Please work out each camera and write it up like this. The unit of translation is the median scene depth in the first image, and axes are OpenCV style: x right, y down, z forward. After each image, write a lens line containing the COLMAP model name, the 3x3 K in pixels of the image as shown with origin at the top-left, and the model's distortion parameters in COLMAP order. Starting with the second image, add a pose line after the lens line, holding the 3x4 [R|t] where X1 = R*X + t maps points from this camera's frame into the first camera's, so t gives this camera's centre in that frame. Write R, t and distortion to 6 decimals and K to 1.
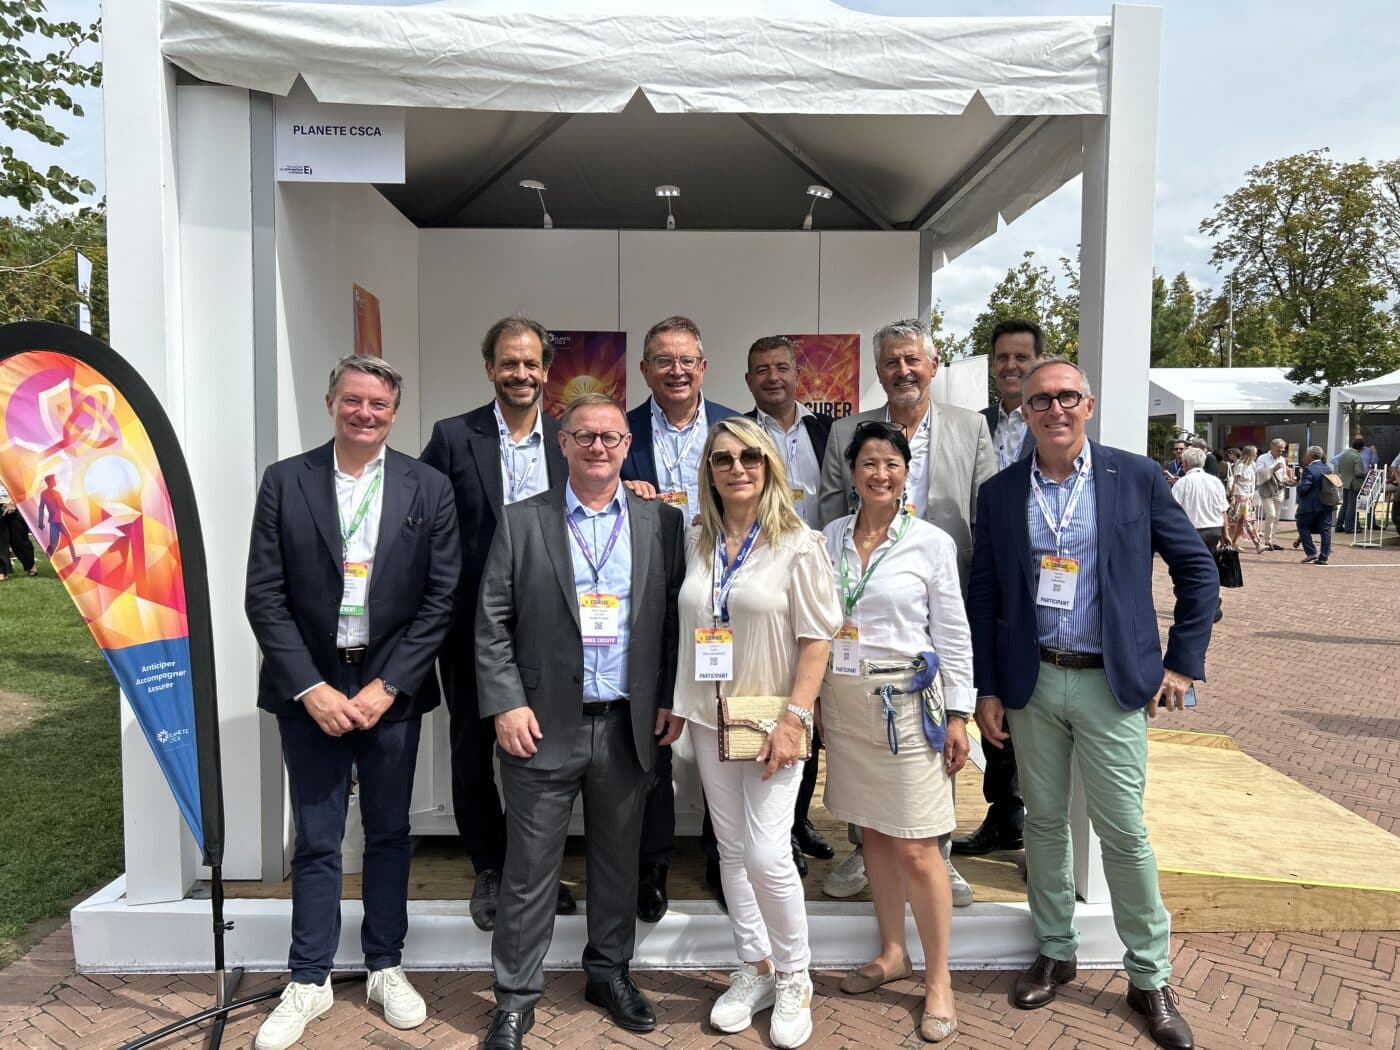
lens RADIAL K [[1059.5, 0, 662.6], [0, 1059.5, 504.4], [0, 0, 1]] dist [0.014757, -0.000851]
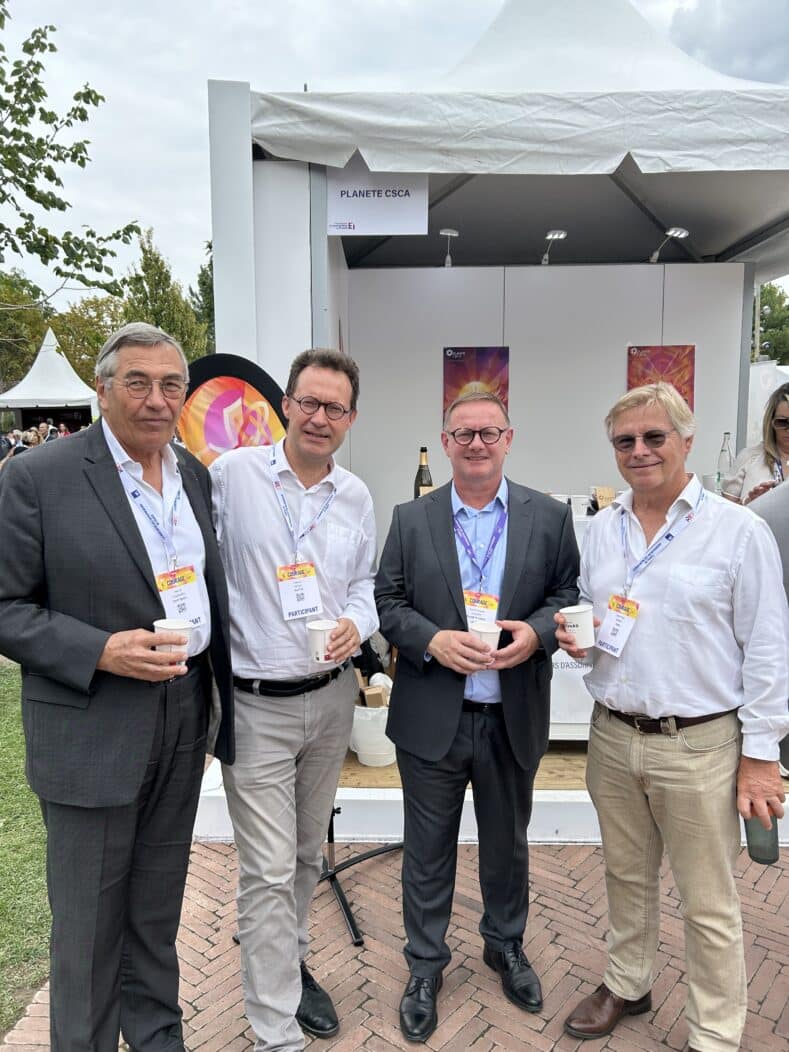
lens RADIAL K [[788.1, 0, 375.9], [0, 788.1, 538.7], [0, 0, 1]] dist [0.009536, -0.000660]
pose [[0.999455, -0.011725, -0.030860, -0.297126], [0.014243, 0.996476, 0.082660, -0.018686], [0.029782, -0.083054, 0.996100, 0.021350]]
